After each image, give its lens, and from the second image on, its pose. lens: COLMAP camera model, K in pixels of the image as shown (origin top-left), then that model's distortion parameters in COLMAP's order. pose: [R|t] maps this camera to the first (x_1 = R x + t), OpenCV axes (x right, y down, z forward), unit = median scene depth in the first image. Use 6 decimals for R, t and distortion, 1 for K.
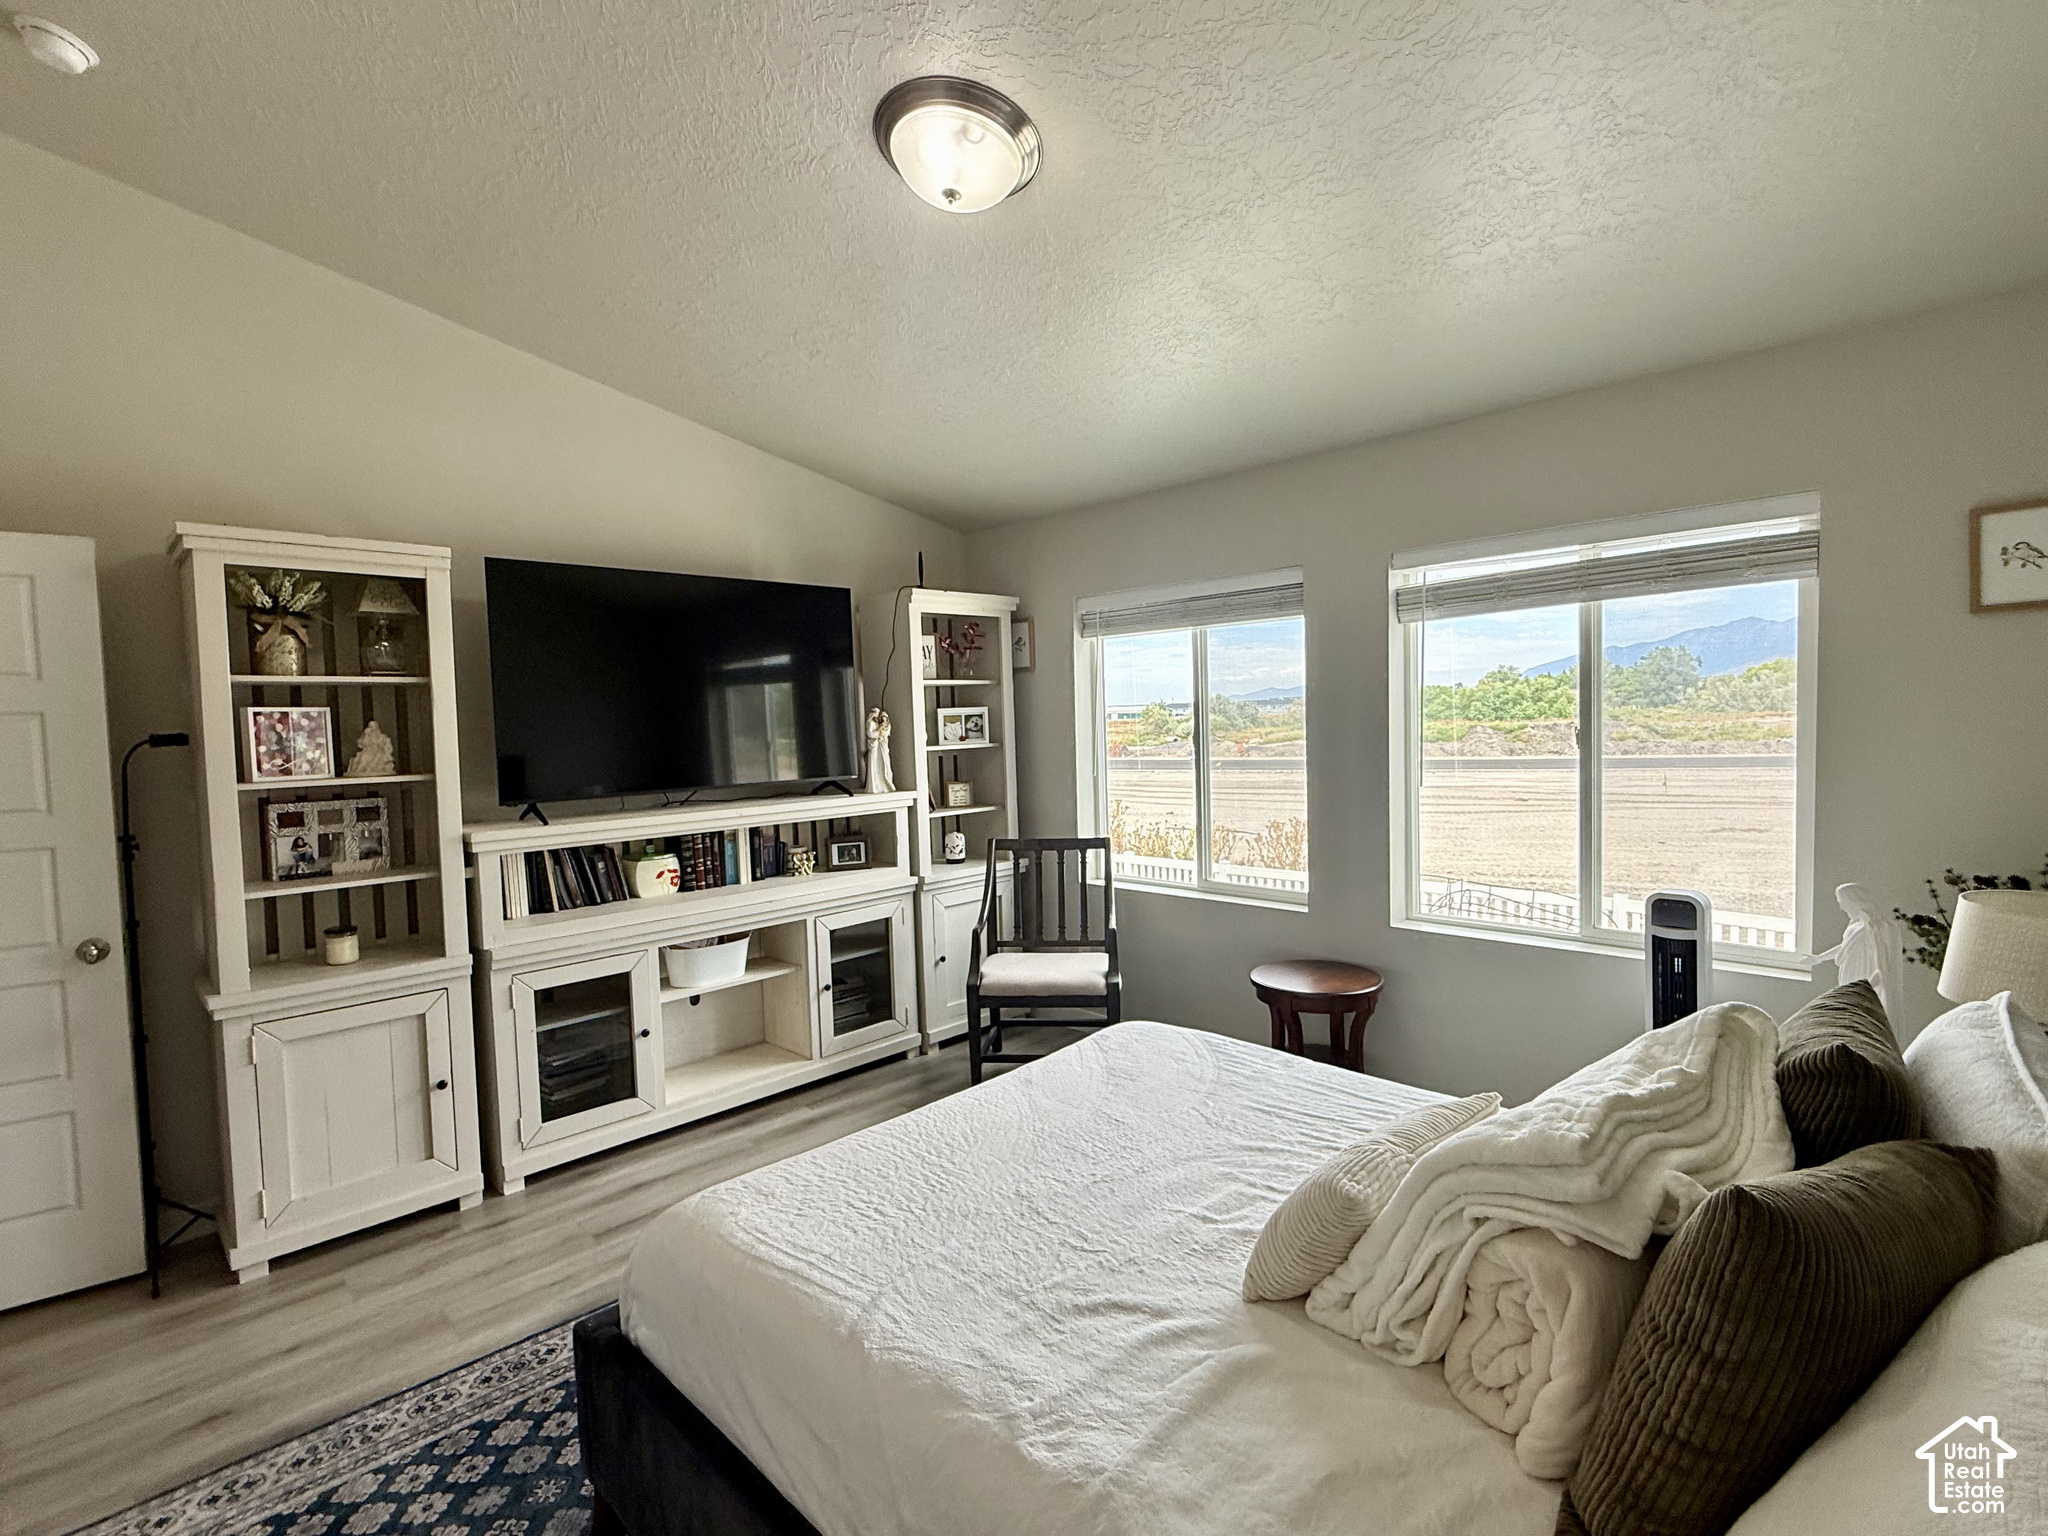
lens RADIAL K [[987.2, 0, 1024.0], [0, 987.2, 768.0], [0, 0, 1]] dist [-0.000708, 0.000020]
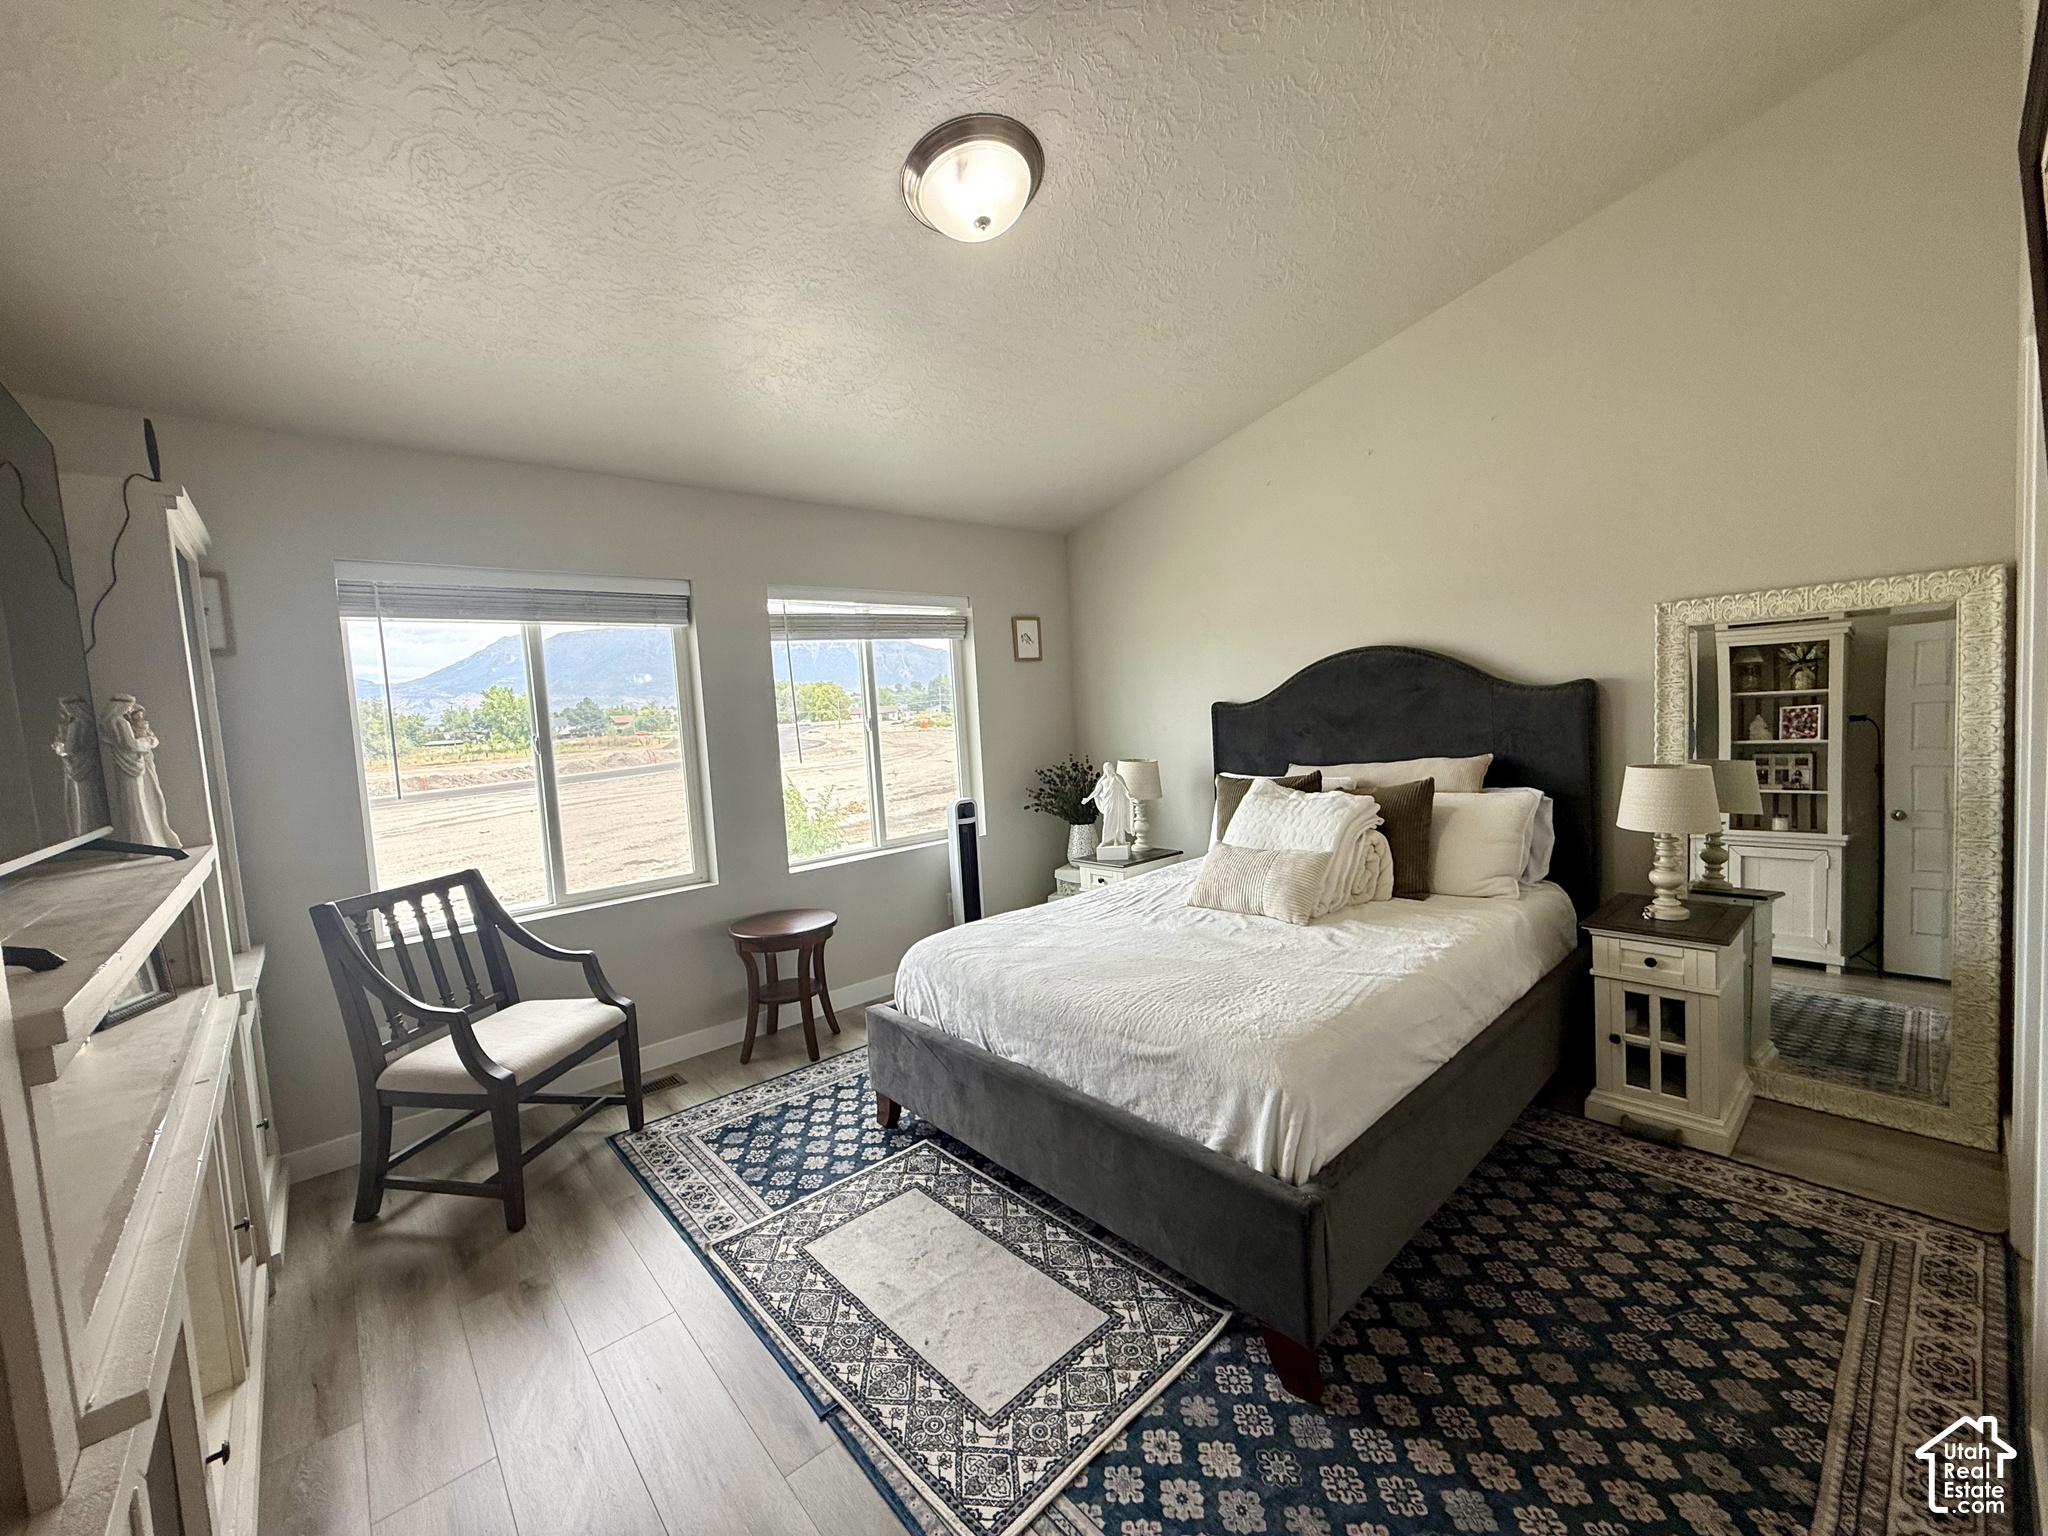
lens RADIAL K [[819.3, 0, 1024.0], [0, 819.3, 768.0], [0, 0, 1]] dist [-0.000145, 0.000440]
pose [[0.045794, -0.042201, 0.998059, -0.700365], [0.113369, 0.992872, 0.036780, 0.018633], [-0.992497, 0.111465, 0.050252, 0.641863]]
